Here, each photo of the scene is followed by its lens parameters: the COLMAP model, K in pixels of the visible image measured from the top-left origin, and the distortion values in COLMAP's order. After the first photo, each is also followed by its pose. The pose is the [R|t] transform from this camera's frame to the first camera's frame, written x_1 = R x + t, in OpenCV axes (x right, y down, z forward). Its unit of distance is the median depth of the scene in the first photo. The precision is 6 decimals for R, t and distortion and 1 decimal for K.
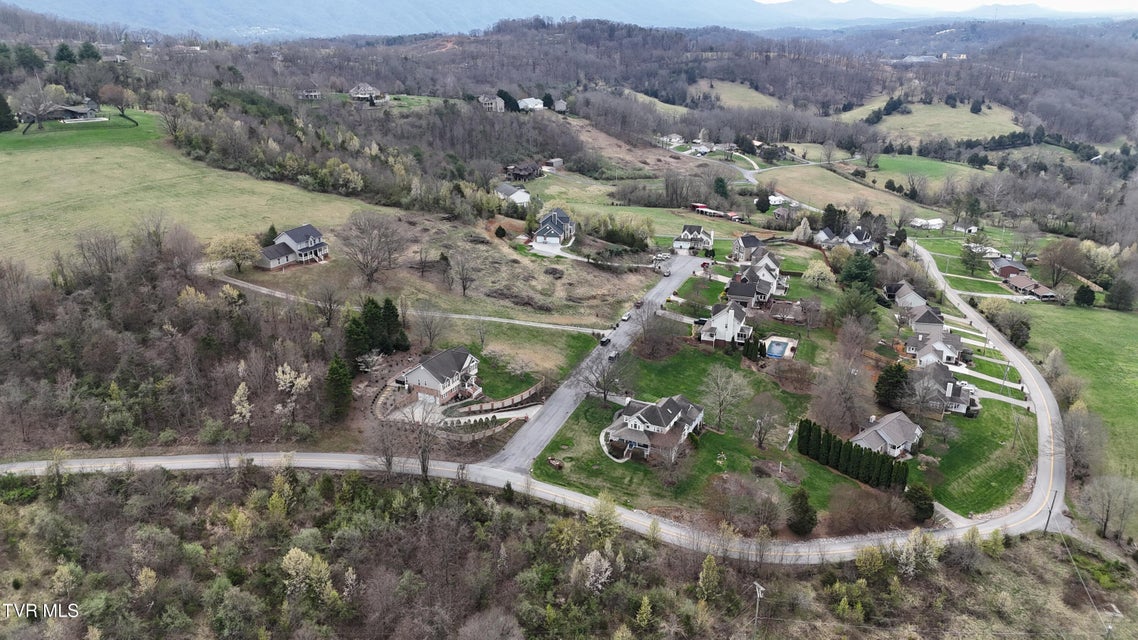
lens RADIAL K [[829.5, 0, 565.7], [0, 829.5, 327.8], [0, 0, 1]] dist [0.092540, -0.098017]
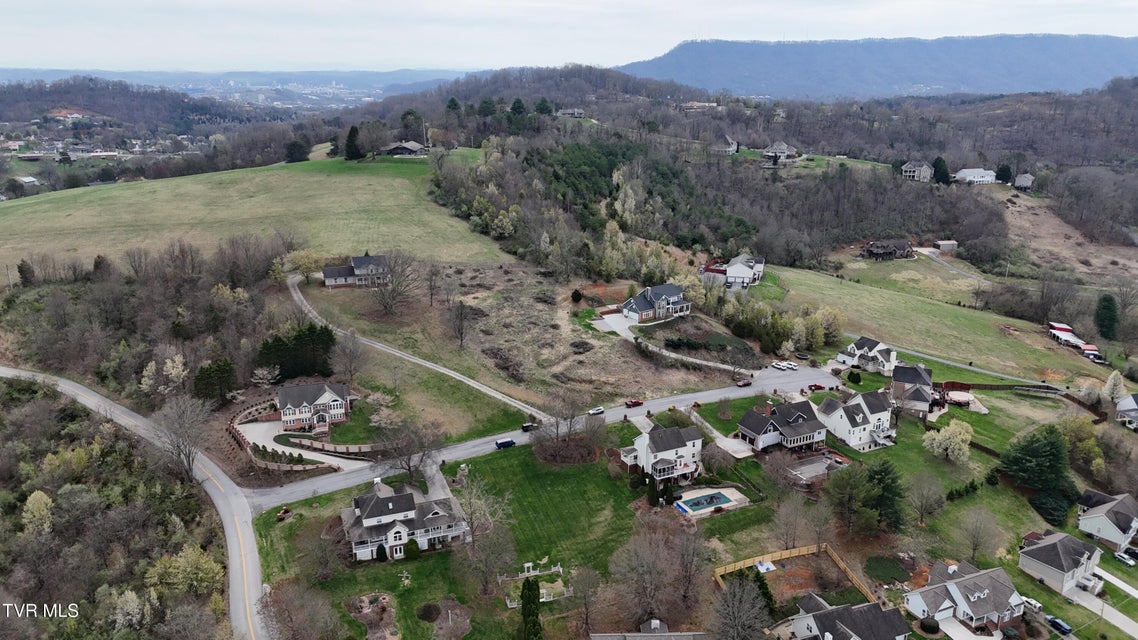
lens RADIAL K [[829.5, 0, 568.7], [0, 829.5, 314.4], [0, 0, 1]] dist [0.092540, -0.098017]
pose [[0.734792, 0.194619, -0.649773, 0.475397], [-0.243026, 0.969893, 0.015677, -0.094194], [0.633261, 0.146392, 0.759967, 0.236814]]
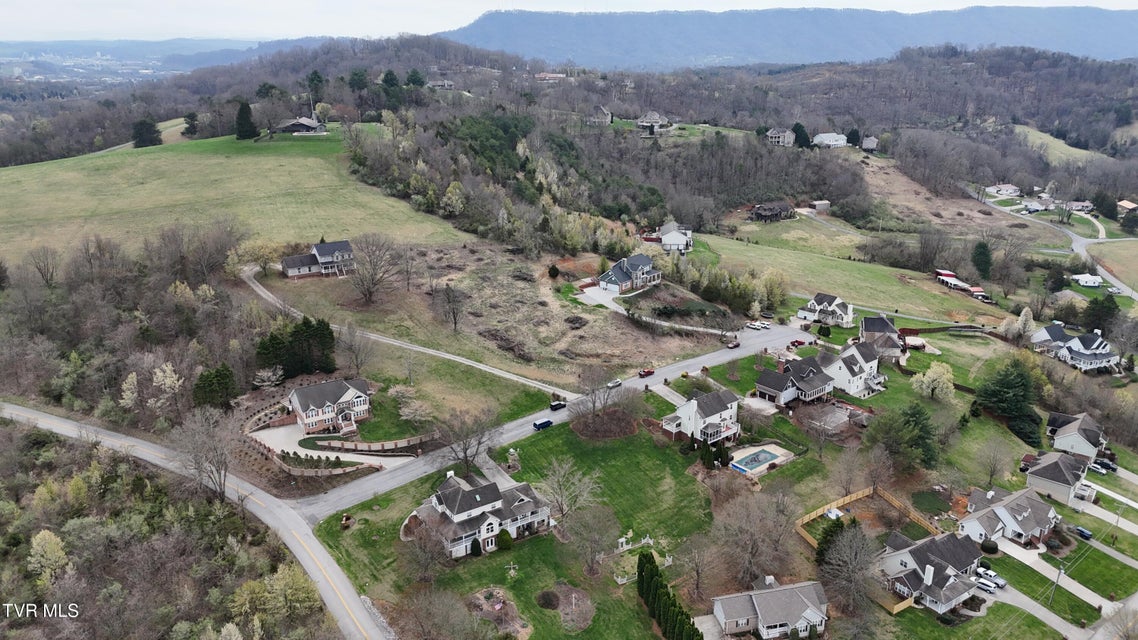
lens RADIAL K [[829.5, 0, 568.3], [0, 829.5, 317.8], [0, 0, 1]] dist [0.092540, -0.098017]
pose [[0.869038, 0.158292, -0.468740, 0.341739], [-0.176867, 0.984225, 0.004460, -0.061467], [0.462052, 0.079029, 0.883325, 0.152695]]
